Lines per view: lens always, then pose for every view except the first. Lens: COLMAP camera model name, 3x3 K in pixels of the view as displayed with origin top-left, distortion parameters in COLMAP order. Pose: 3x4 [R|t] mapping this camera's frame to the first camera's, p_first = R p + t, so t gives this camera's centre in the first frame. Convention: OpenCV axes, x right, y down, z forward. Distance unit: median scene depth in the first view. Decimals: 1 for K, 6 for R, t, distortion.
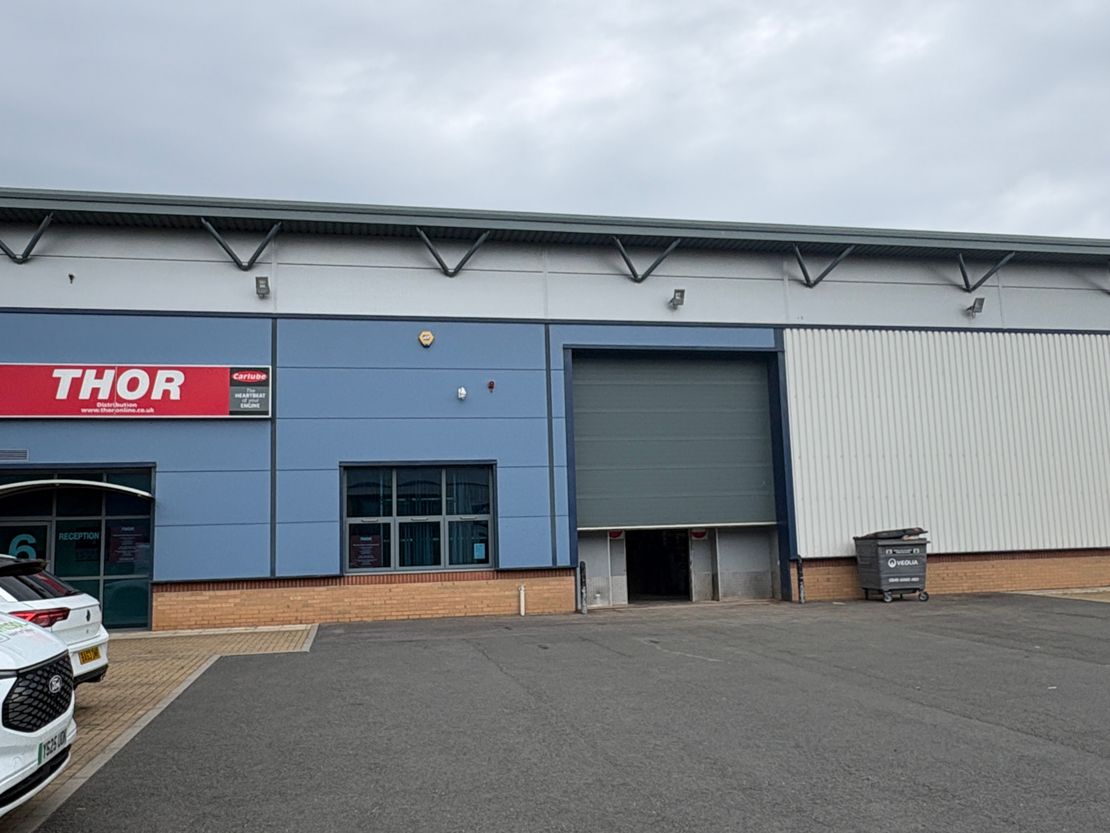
lens RADIAL K [[912.4, 0, 564.7], [0, 912.4, 424.4], [0, 0, 1]] dist [0.002016, -0.003227]
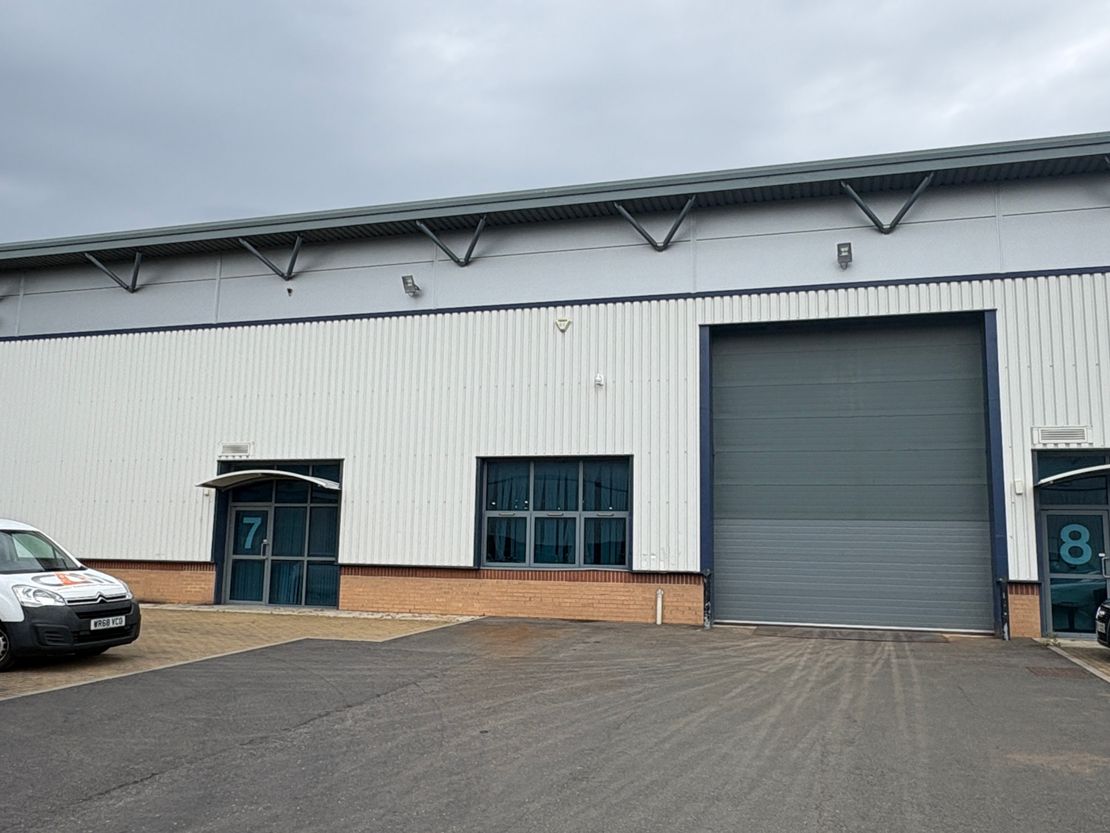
lens RADIAL K [[1039.7, 0, 622.9], [0, 1039.7, 424.6], [0, 0, 1]] dist [-0.000011, -0.013739]
pose [[0.862014, -0.015197, -0.506656, 0.458615], [0.024400, 0.999636, 0.011530, -0.001336], [0.506297, -0.022301, 0.862071, 0.098365]]
